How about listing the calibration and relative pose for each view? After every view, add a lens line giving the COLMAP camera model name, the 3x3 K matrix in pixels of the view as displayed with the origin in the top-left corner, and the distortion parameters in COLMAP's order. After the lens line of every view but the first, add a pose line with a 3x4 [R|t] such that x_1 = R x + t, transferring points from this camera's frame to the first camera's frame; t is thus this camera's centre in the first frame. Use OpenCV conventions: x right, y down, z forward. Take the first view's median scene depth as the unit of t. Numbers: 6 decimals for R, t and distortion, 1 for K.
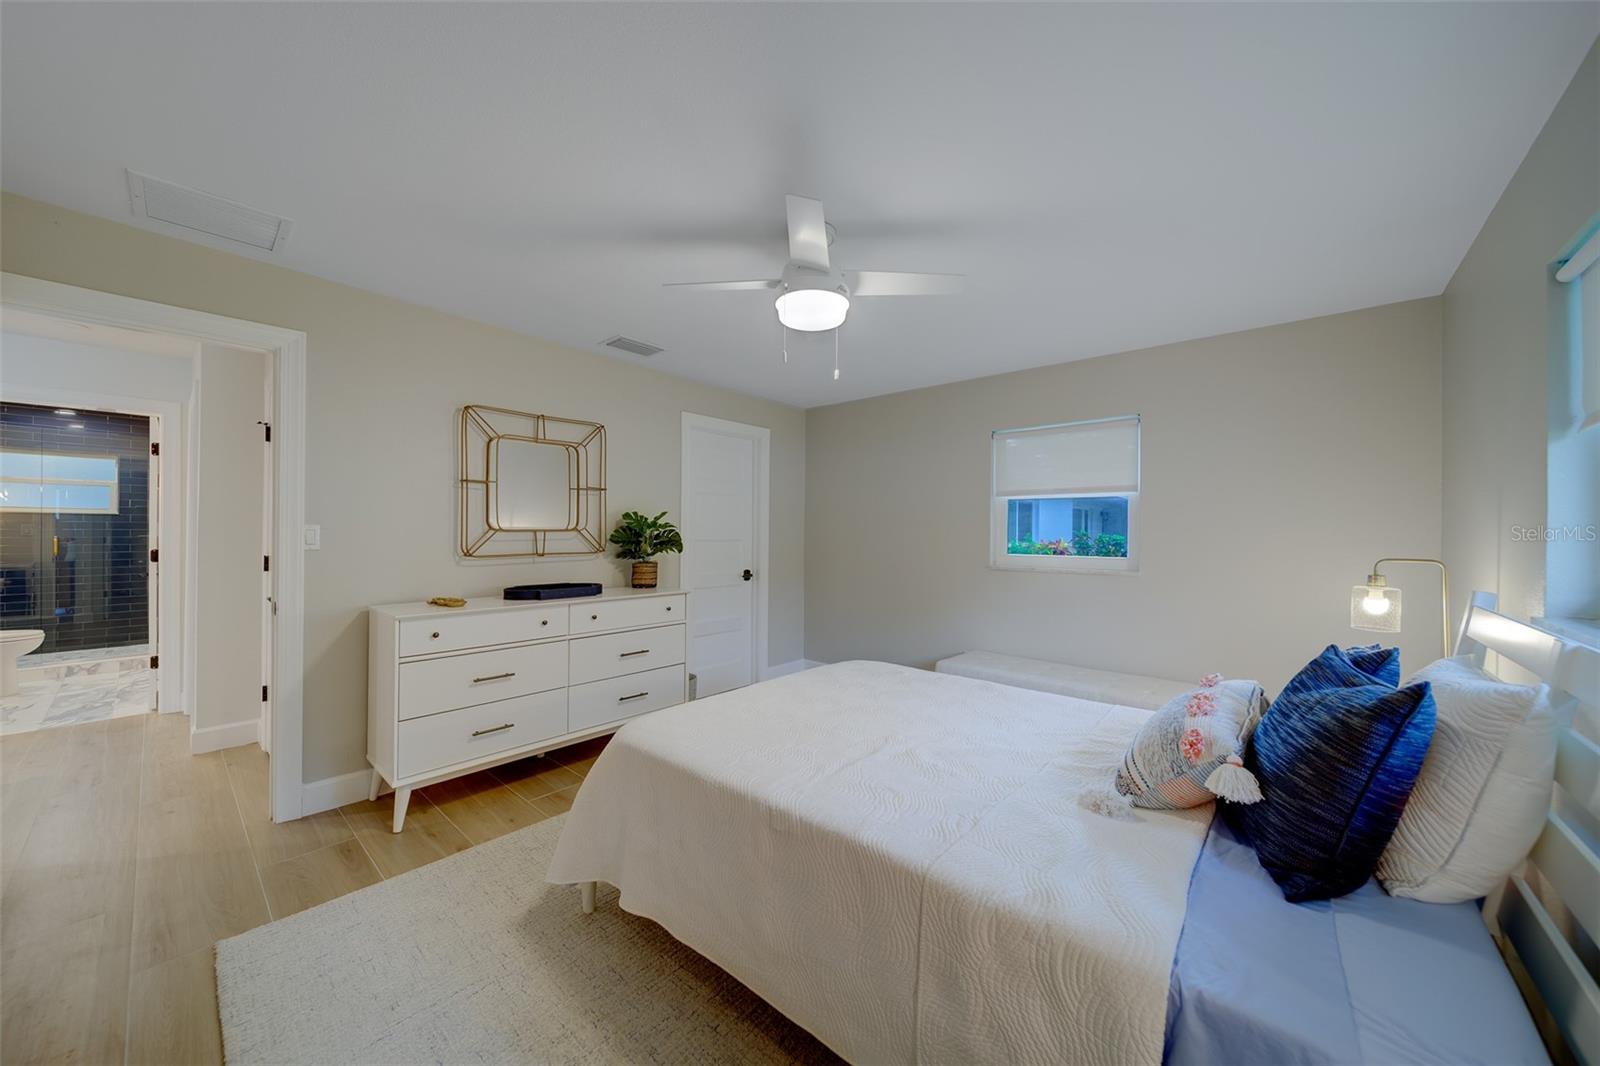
lens RADIAL K [[569.2, 0, 802.0], [0, 569.2, 532.3], [0, 0, 1]] dist [-0.001862, -0.000297]
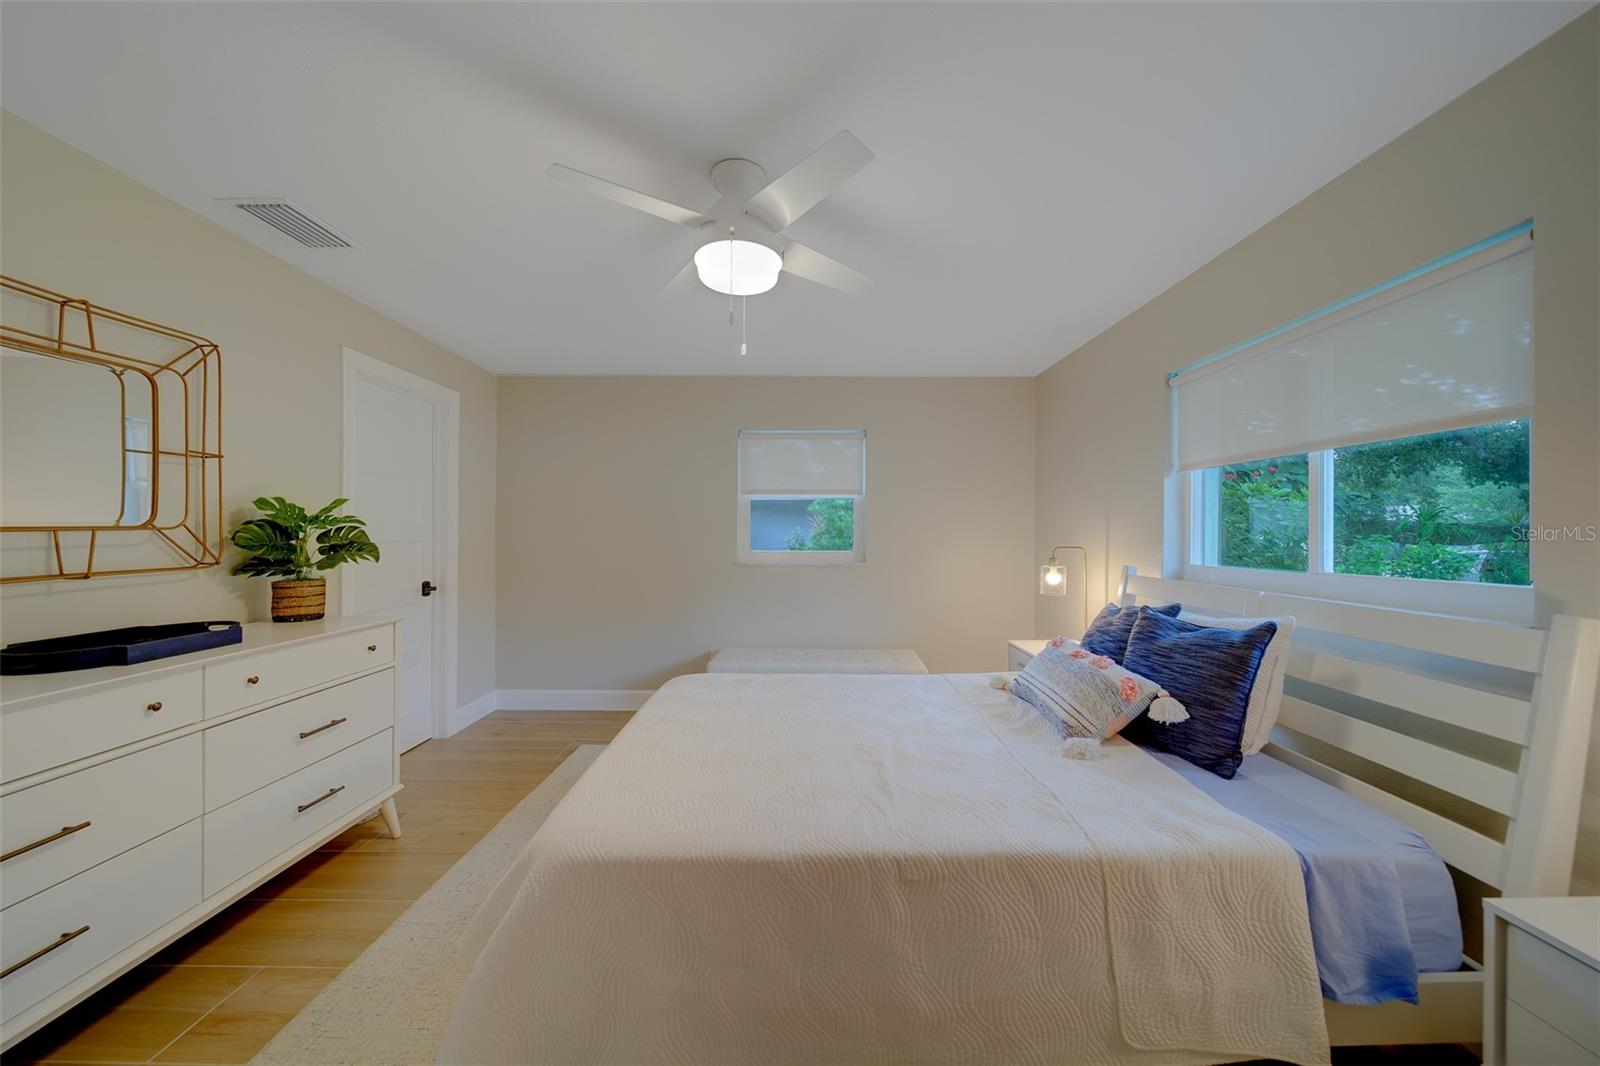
lens RADIAL K [[569.2, 0, 802.1], [0, 569.2, 531.9], [0, 0, 1]] dist [-0.001862, -0.000297]
pose [[0.753675, -0.004774, 0.657230, -0.279417], [0.000774, 0.999979, 0.006376, -0.002600], [-0.657247, -0.004297, 0.753663, 0.178964]]
